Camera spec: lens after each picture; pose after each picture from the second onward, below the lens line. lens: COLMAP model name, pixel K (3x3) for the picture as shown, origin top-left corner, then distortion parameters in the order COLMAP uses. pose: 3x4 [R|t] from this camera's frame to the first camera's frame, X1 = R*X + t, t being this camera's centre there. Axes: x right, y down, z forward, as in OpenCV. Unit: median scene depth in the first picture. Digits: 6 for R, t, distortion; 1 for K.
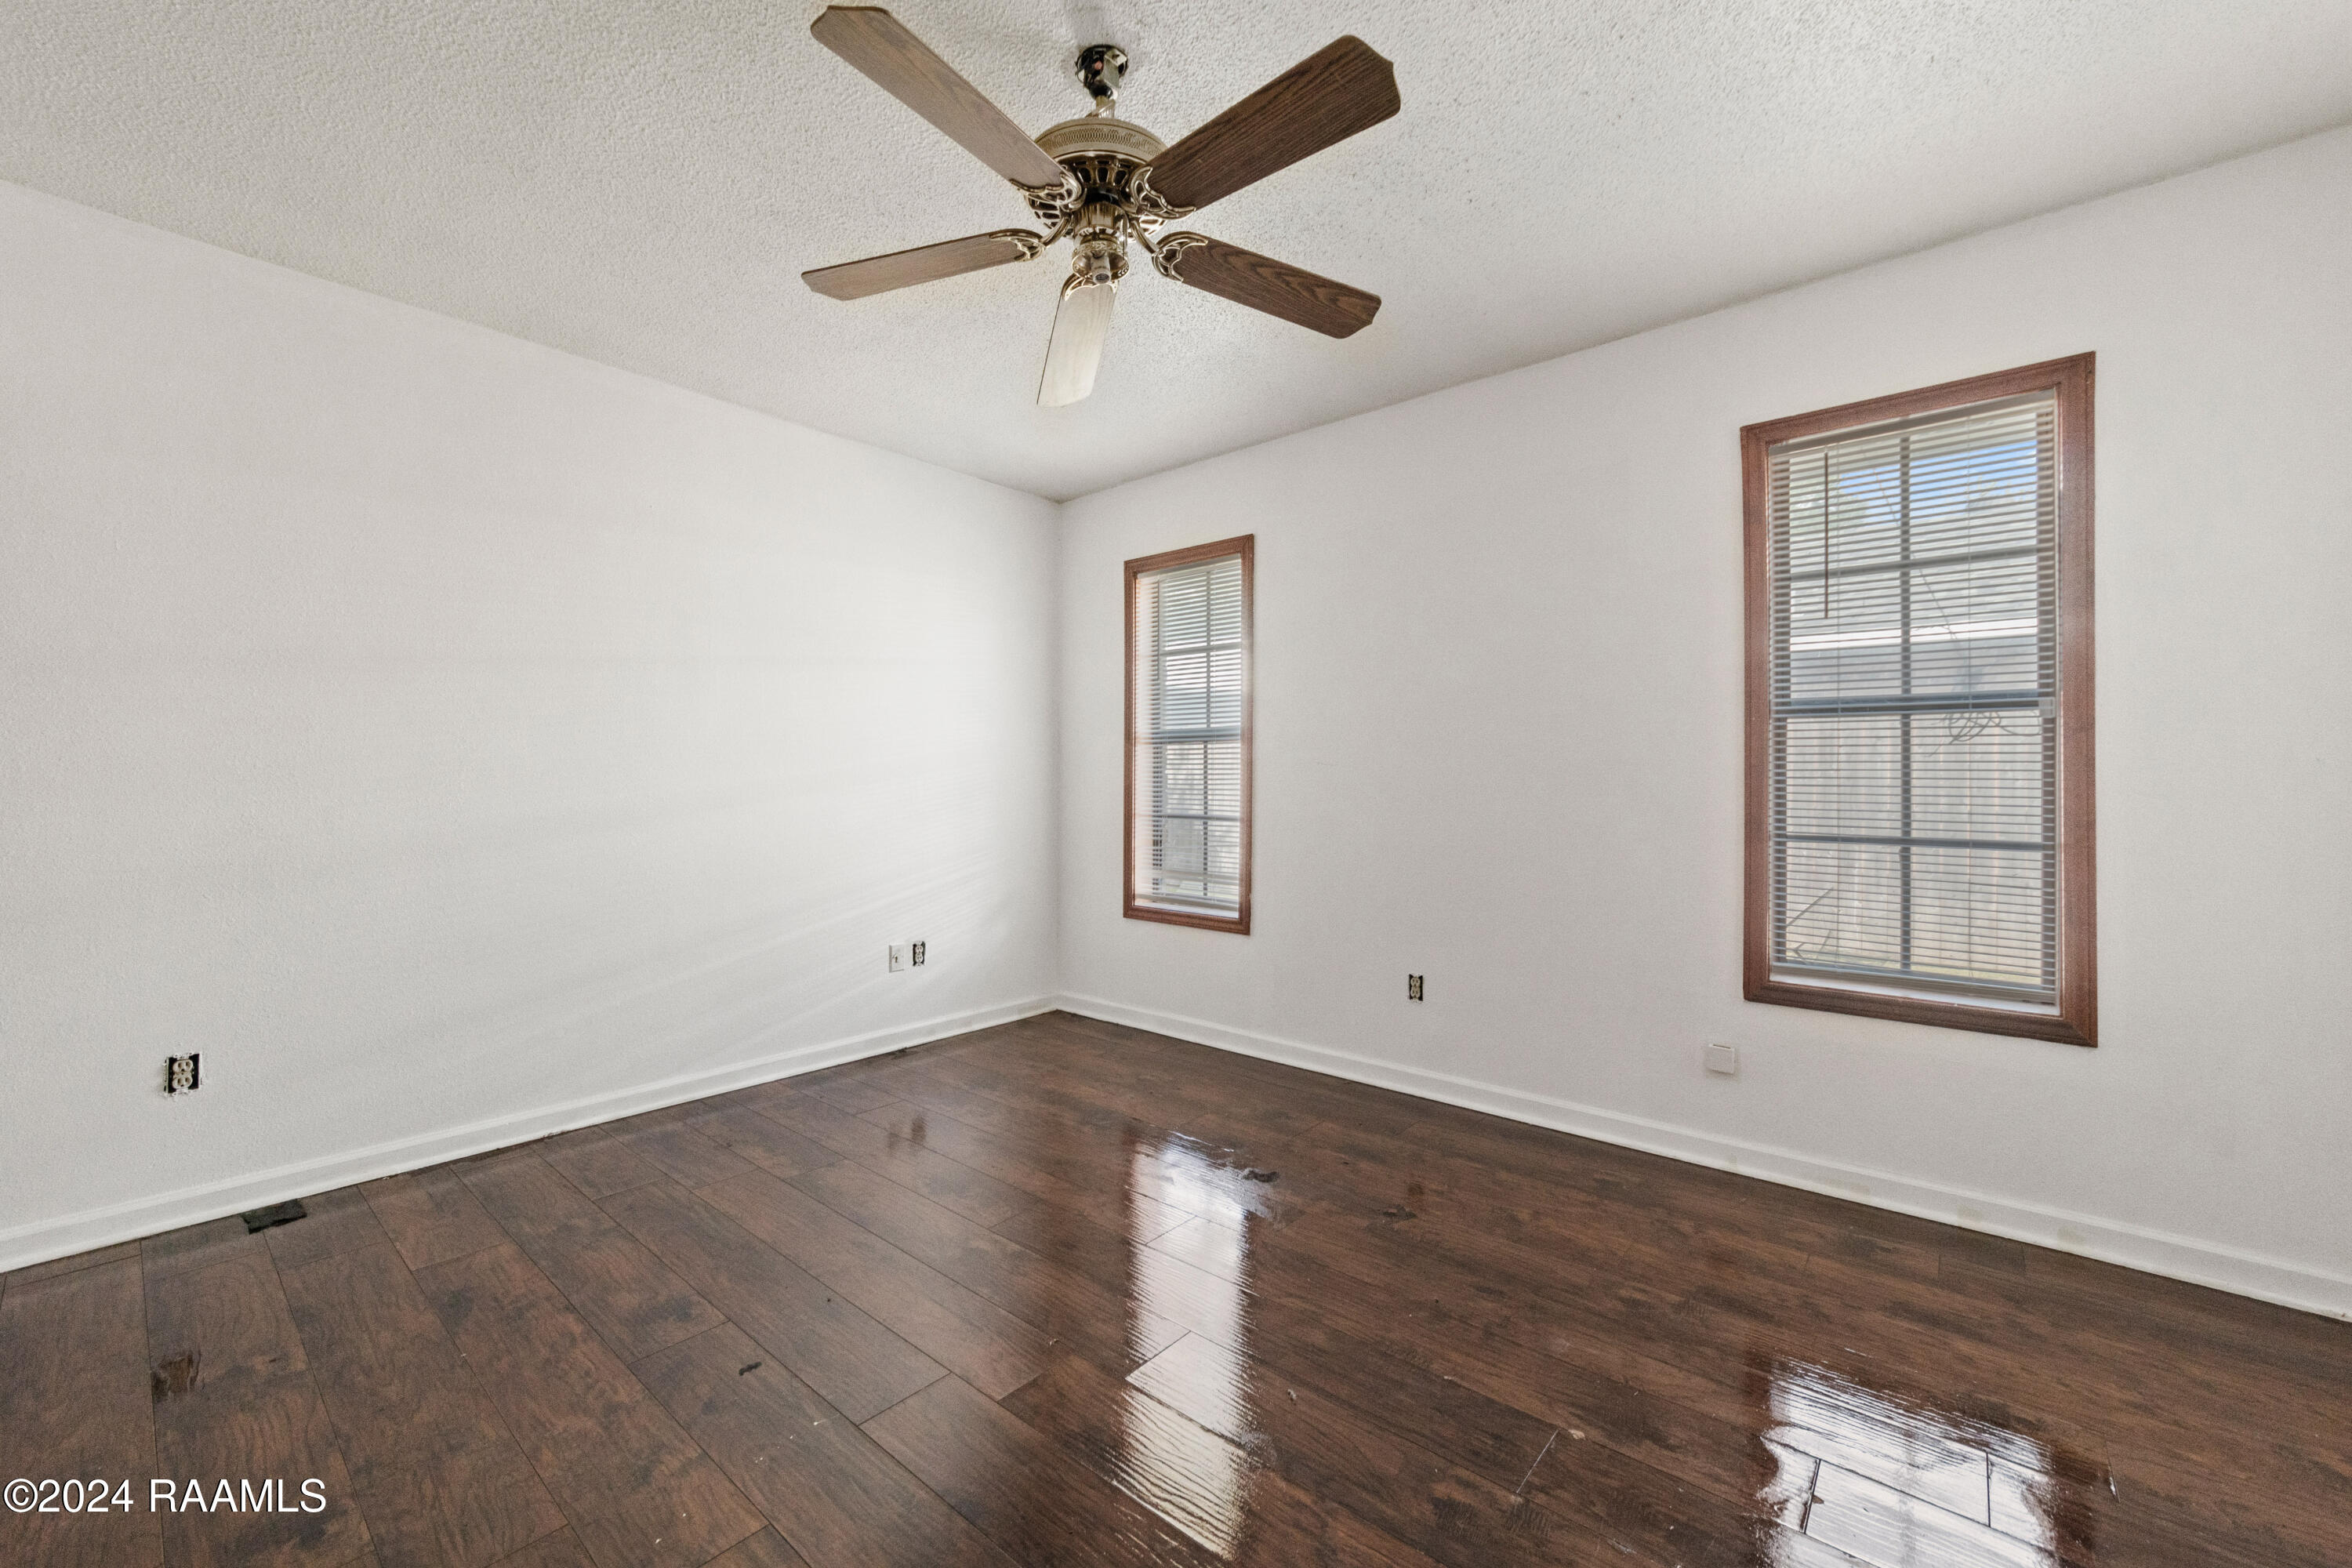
lens RADIAL K [[915.6, 0, 1189.0], [0, 915.6, 788.0], [0, 0, 1]] dist [0.001138, 0.000059]
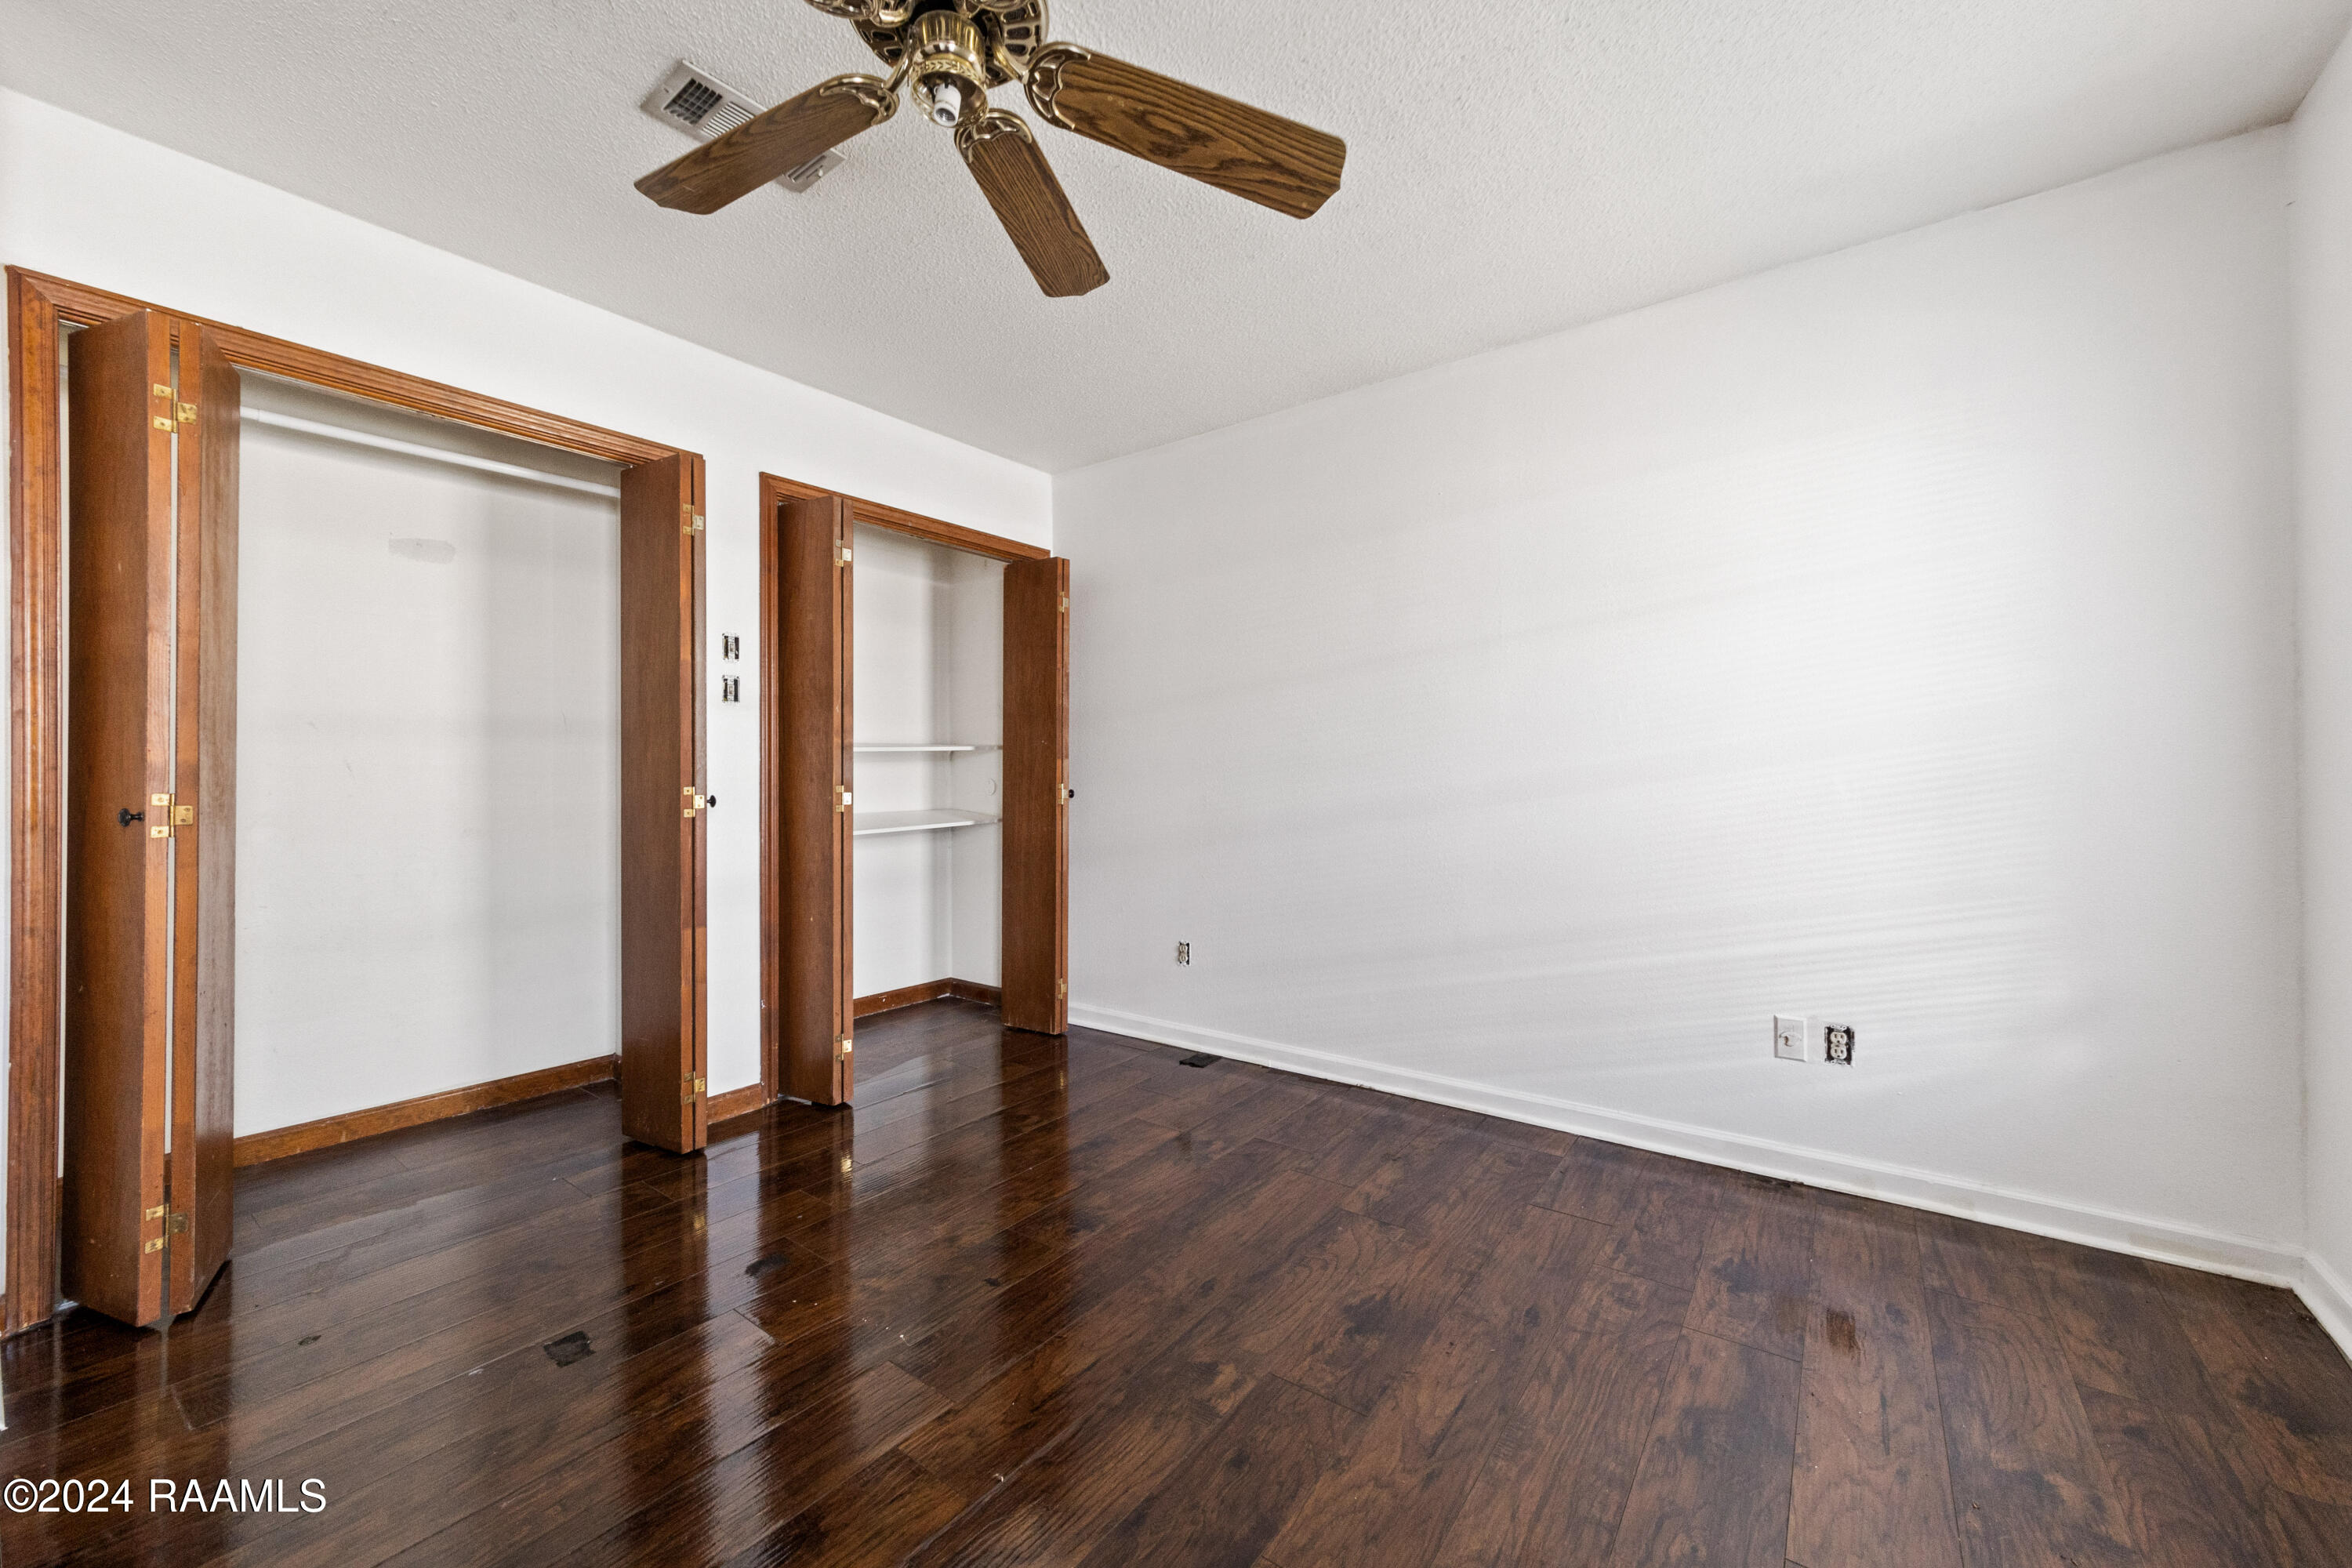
lens RADIAL K [[915.6, 0, 1180.3], [0, 915.6, 775.3], [0, 0, 1]] dist [0.001138, 0.000059]
pose [[0.064799, 0.000880, -0.997898, 0.387246], [-0.001587, 0.999998, 0.000779, -0.003352], [0.997897, 0.001533, 0.064800, 0.659866]]
